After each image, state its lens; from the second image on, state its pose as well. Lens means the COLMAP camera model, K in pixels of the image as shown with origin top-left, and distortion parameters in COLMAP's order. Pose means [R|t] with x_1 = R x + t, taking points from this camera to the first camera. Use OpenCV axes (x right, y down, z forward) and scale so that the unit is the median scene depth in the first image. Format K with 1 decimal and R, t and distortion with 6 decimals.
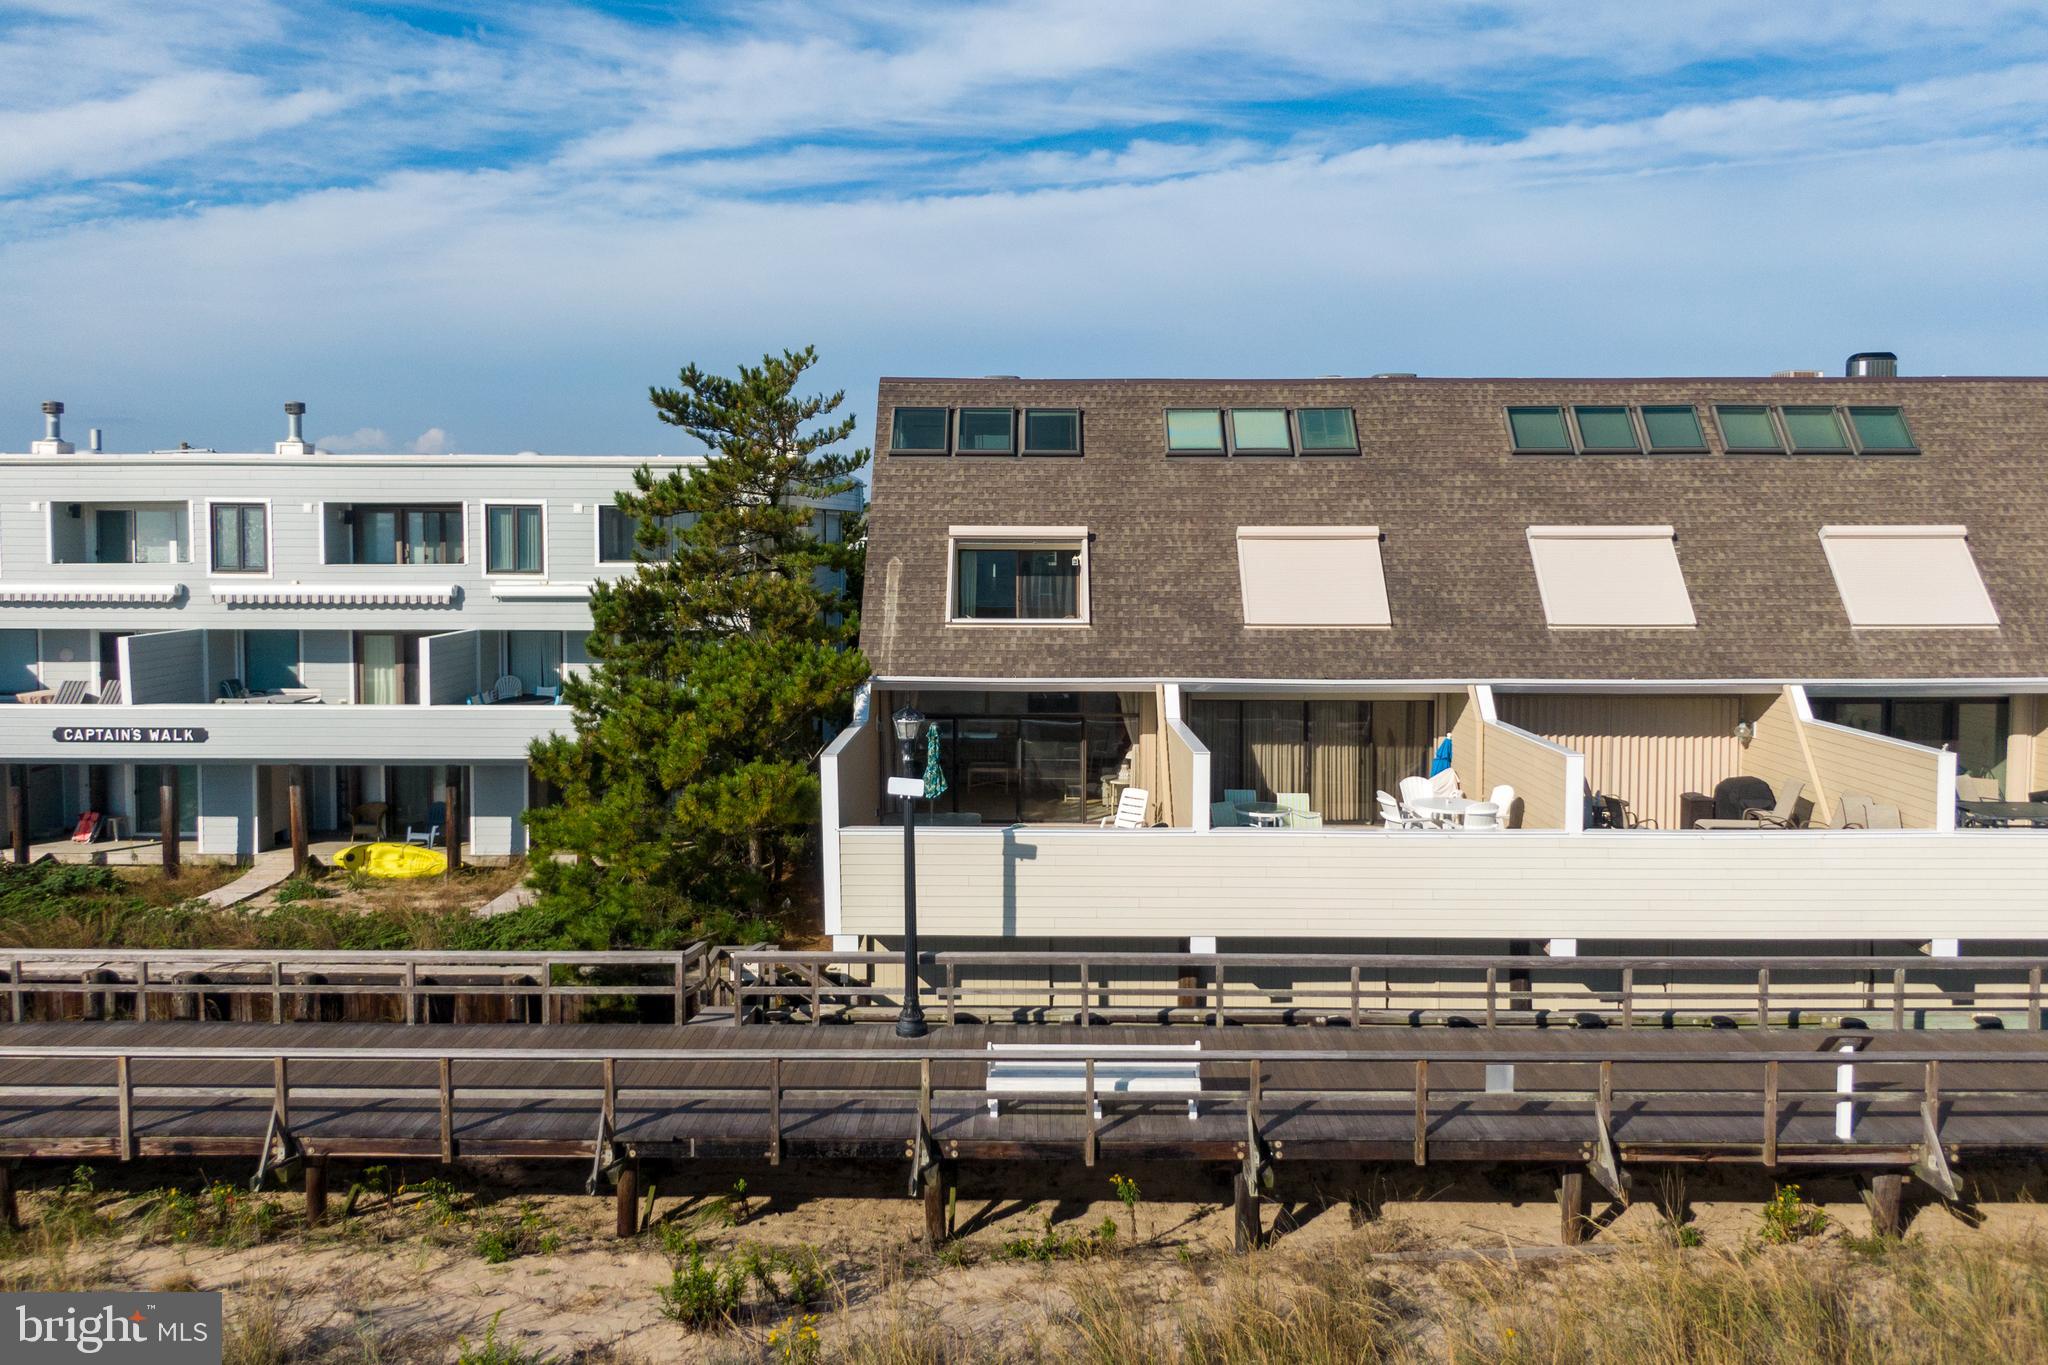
lens RADIAL K [[1380.7, 0, 1022.1], [0, 1380.7, 669.4], [0, 0, 1]] dist [0.003212, -0.000535]
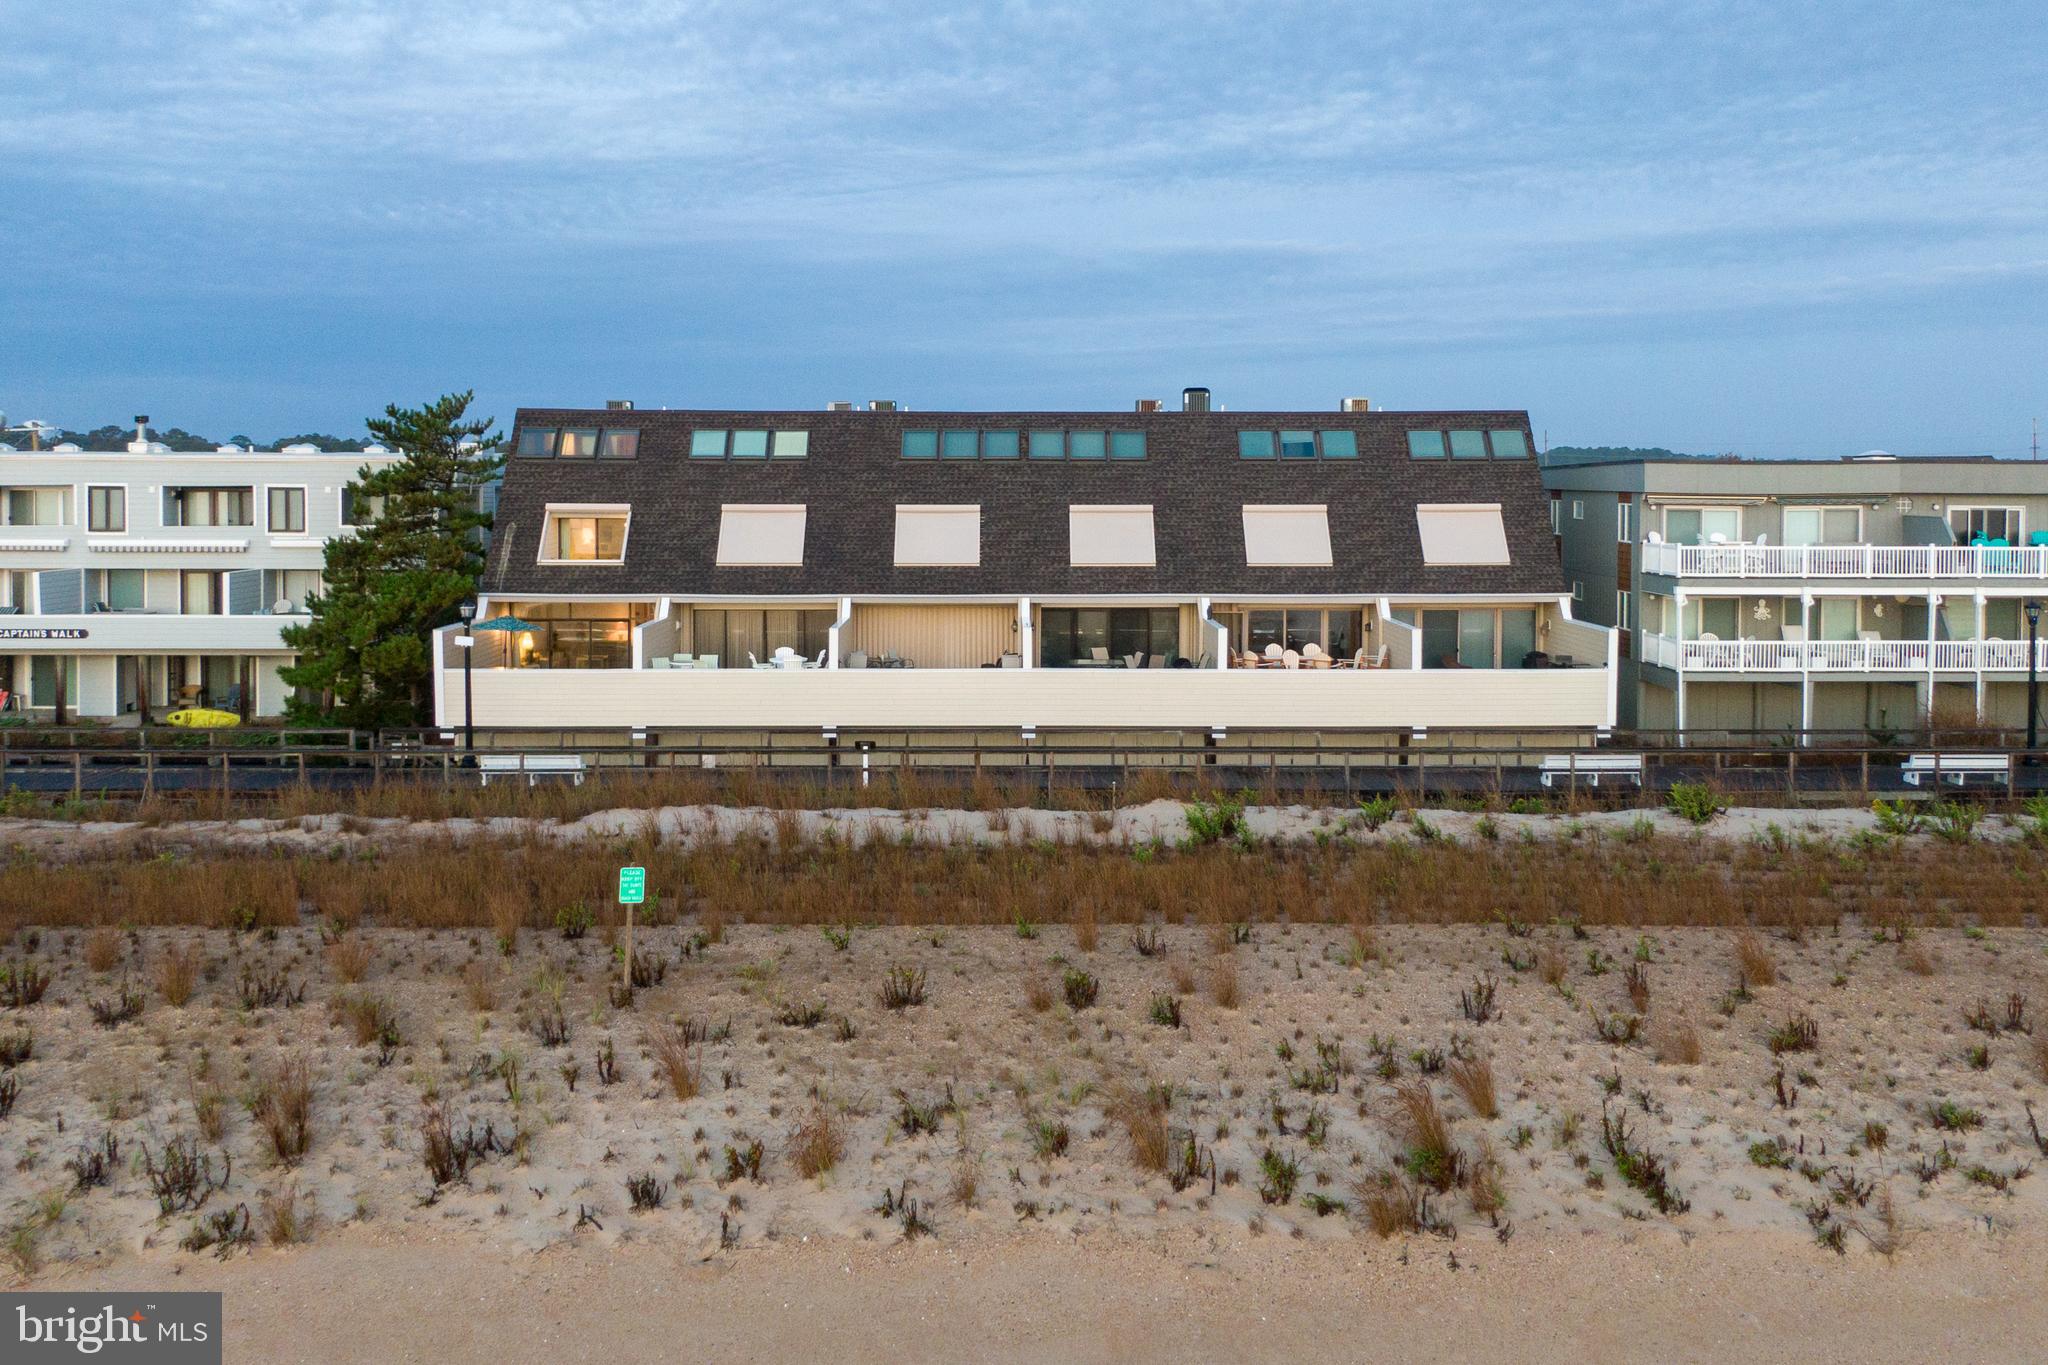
lens RADIAL K [[1870.5, 0, 1076.6], [0, 1870.5, 617.0], [0, 0, 1]] dist [-0.005917, 0.000000]
pose [[0.999956, 0.001534, 0.009224, 0.540648], [-0.001331, 0.999759, -0.021912, 0.076256], [-0.009256, 0.021899, 0.999717, -1.188704]]
